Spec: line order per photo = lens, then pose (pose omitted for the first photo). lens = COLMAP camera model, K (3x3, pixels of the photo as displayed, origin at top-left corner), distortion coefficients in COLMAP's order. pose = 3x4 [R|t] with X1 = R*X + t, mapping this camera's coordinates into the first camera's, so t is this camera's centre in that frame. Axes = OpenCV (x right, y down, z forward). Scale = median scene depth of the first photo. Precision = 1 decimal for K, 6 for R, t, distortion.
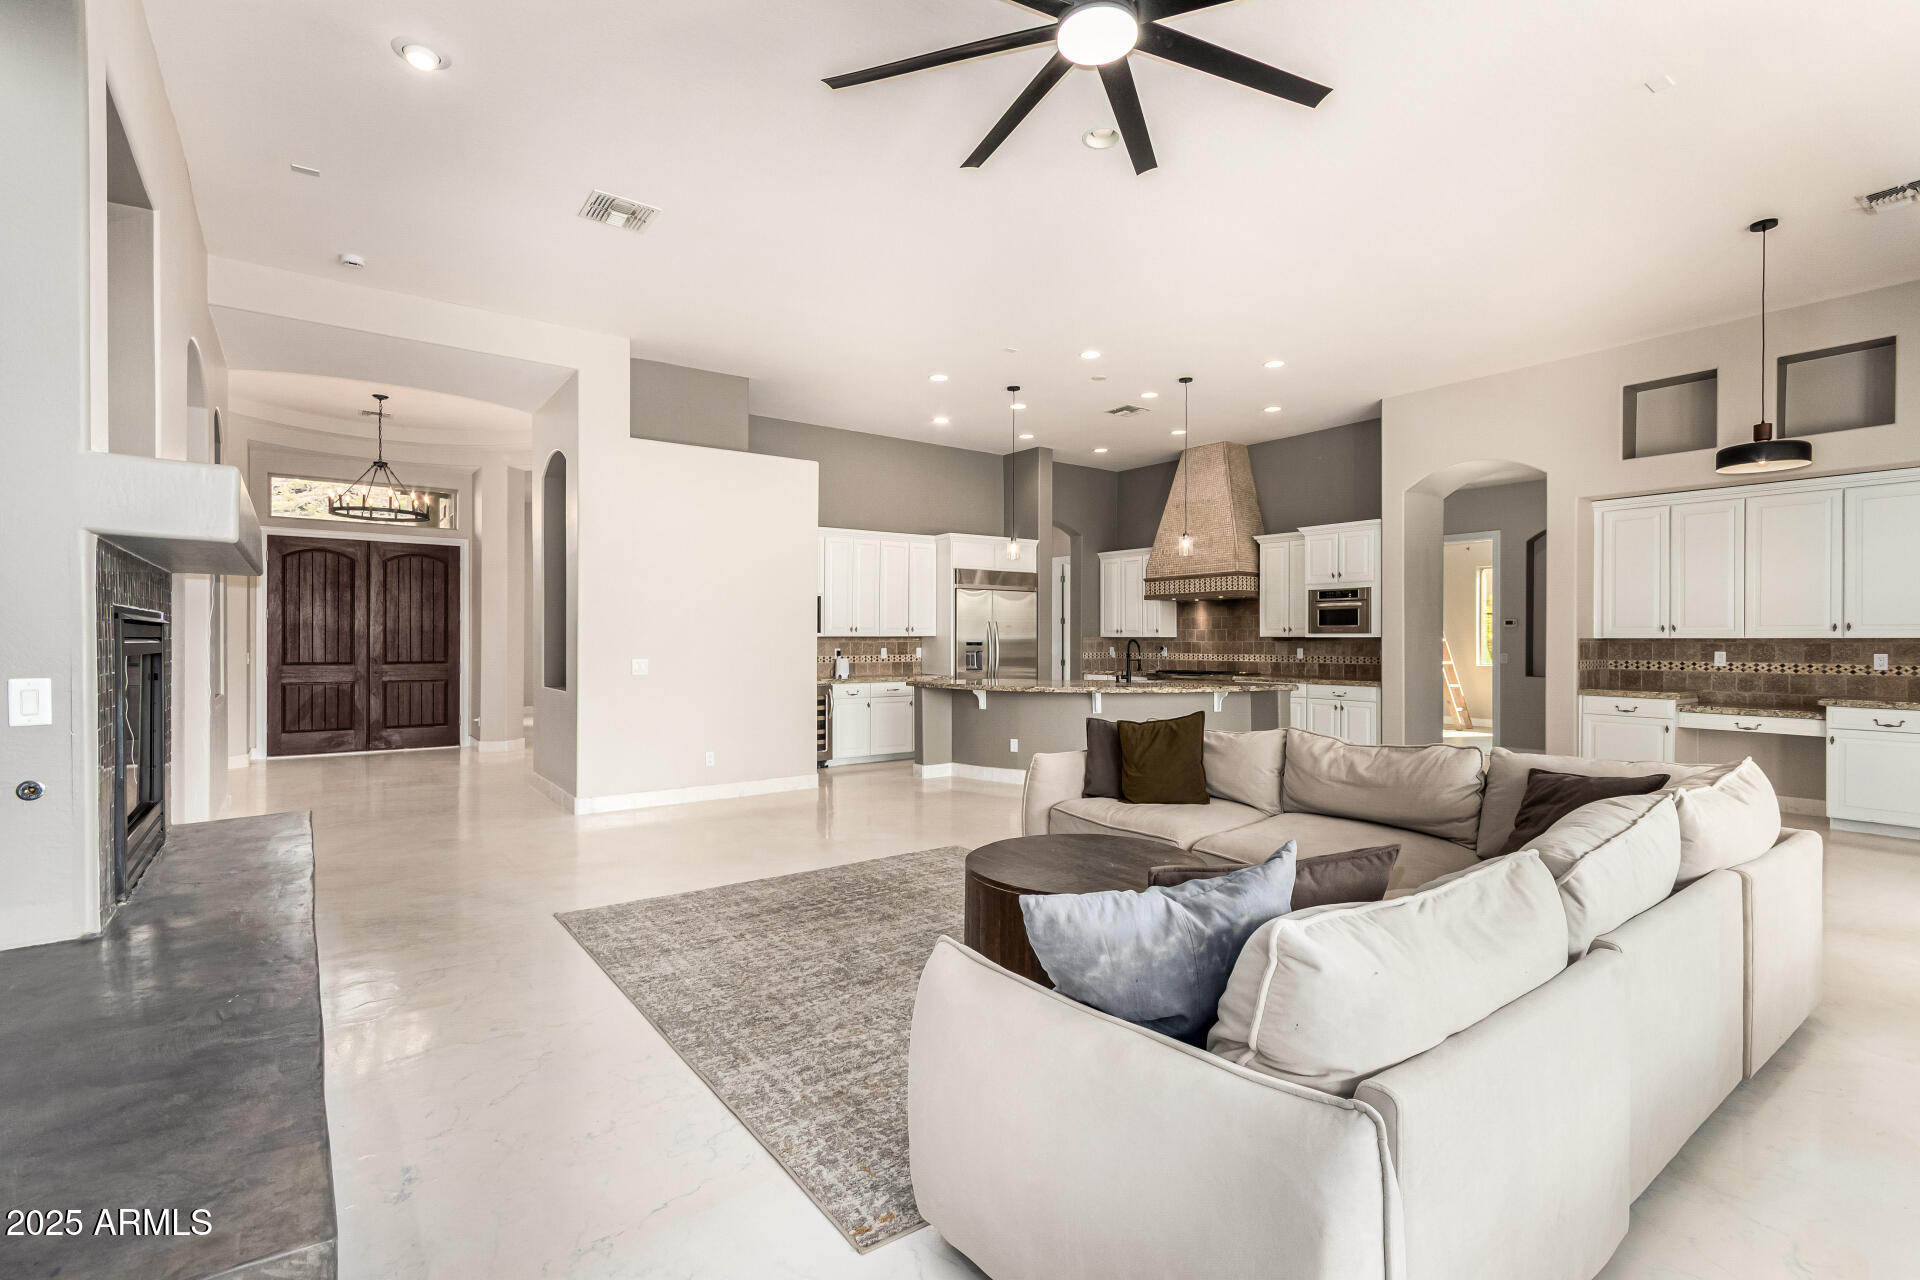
lens RADIAL K [[896.6, 0, 991.0], [0, 896.6, 637.4], [0, 0, 1]] dist [-0.002256, 0.000110]
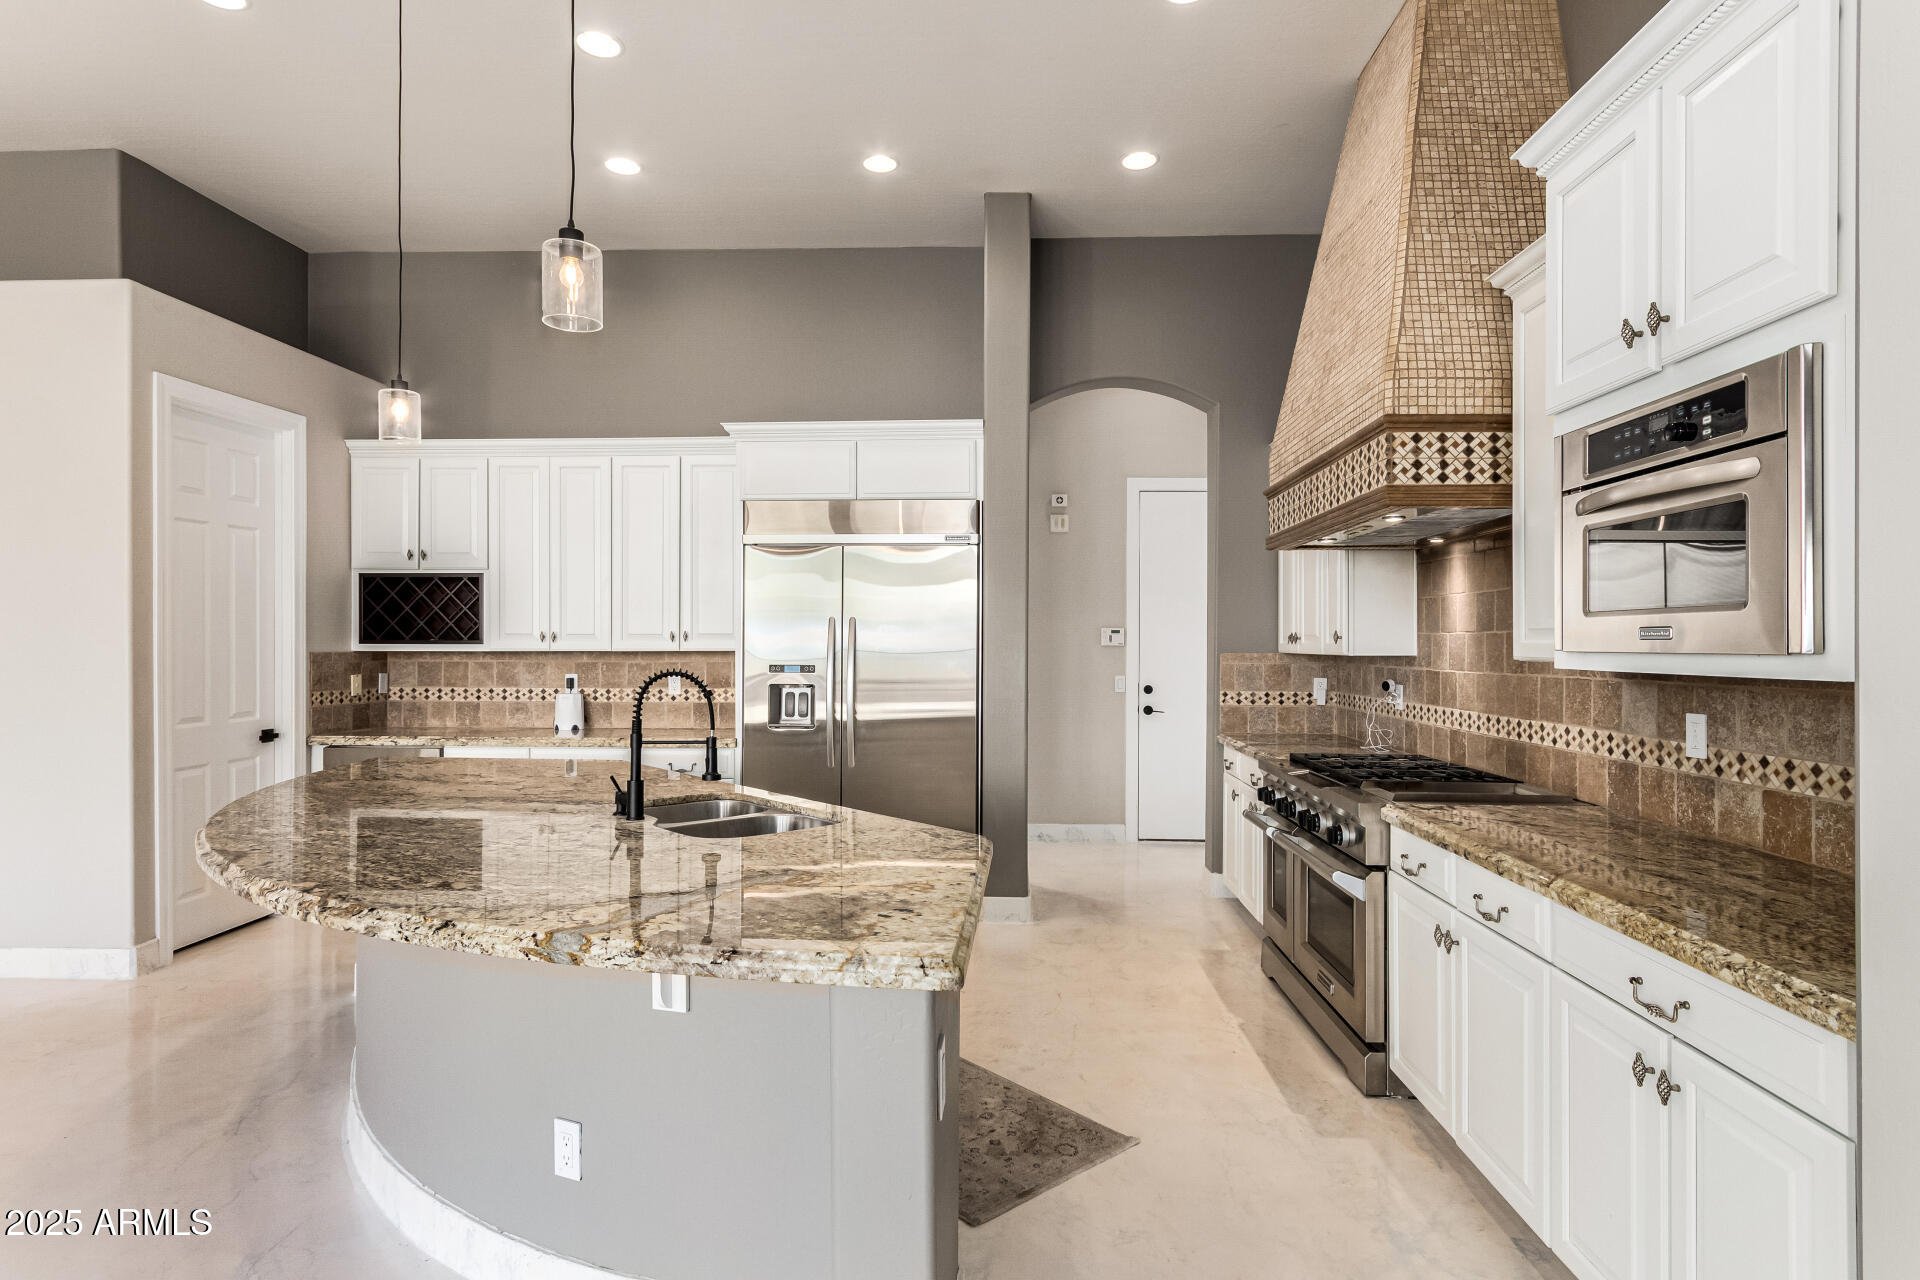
lens RADIAL K [[1002.6, 0, 960.0], [0, 1002.6, 642.8], [0, 0, 1]] dist [-0.007384, -0.000654]
pose [[0.755916, 0.001402, -0.654668, 0.396790], [-0.001585, 0.999999, 0.000310, -0.006165], [0.654667, 0.000803, 0.755917, 0.733219]]
